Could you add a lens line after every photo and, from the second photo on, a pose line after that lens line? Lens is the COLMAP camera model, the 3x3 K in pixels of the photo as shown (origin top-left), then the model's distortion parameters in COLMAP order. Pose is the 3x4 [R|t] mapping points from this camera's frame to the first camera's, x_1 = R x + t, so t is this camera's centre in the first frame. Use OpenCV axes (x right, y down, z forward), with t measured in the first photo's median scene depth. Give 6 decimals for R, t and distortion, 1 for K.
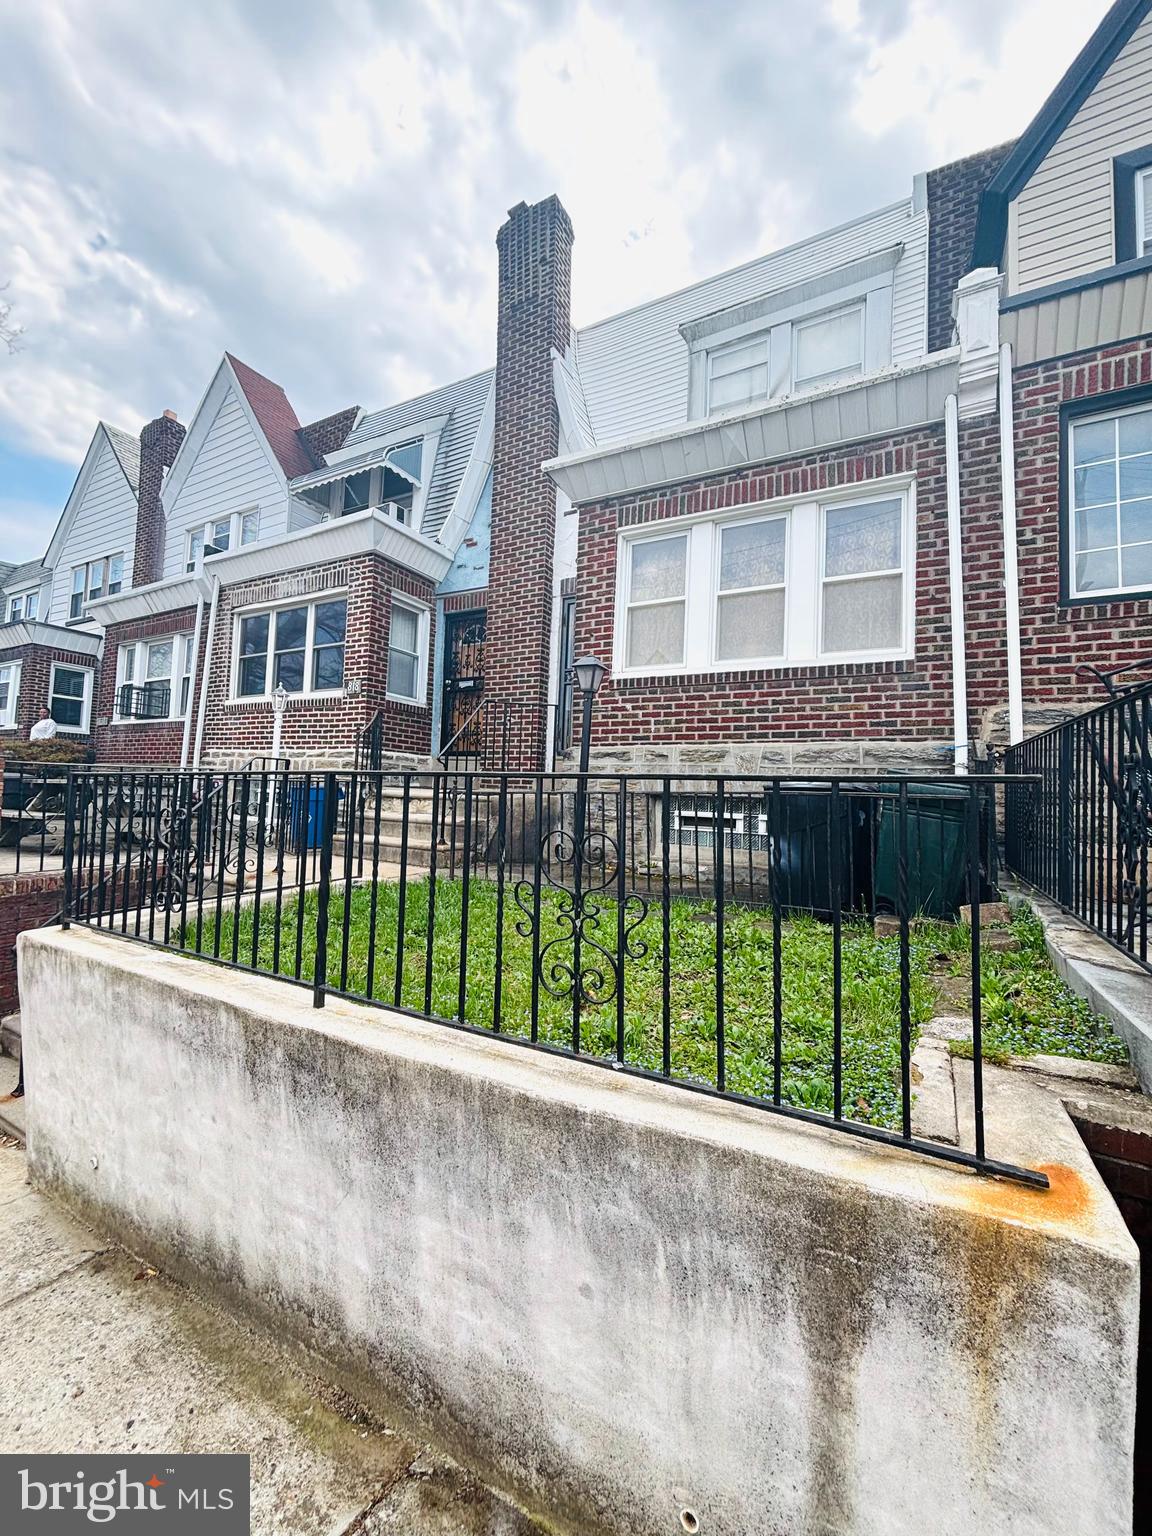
lens RADIAL K [[621.8, 0, 587.8], [0, 621.8, 770.4], [0, 0, 1]] dist [0.000716, 0.000707]
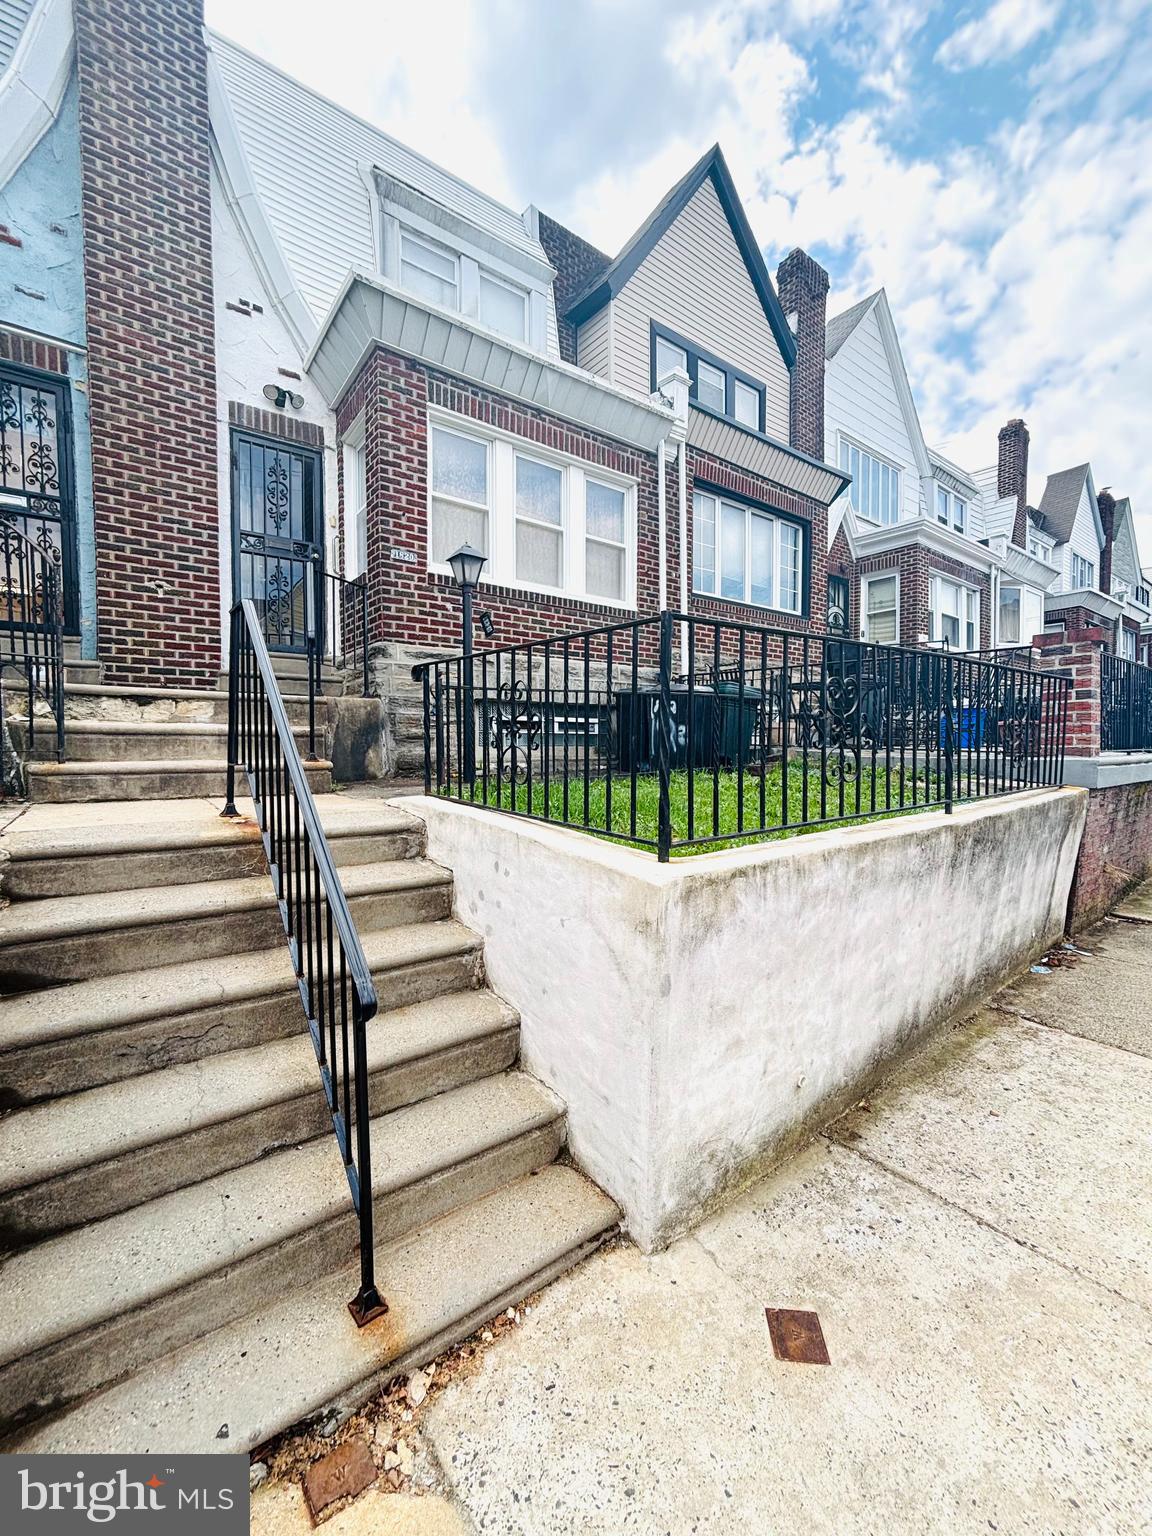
lens RADIAL K [[621.8, 0, 579.7], [0, 621.8, 763.5], [0, 0, 1]] dist [0.000716, 0.000707]
pose [[0.390963, -0.067329, 0.917940, -0.802778], [-0.026053, 0.996112, 0.084160, 0.055582], [-0.920038, -0.056818, 0.387689, 0.460181]]
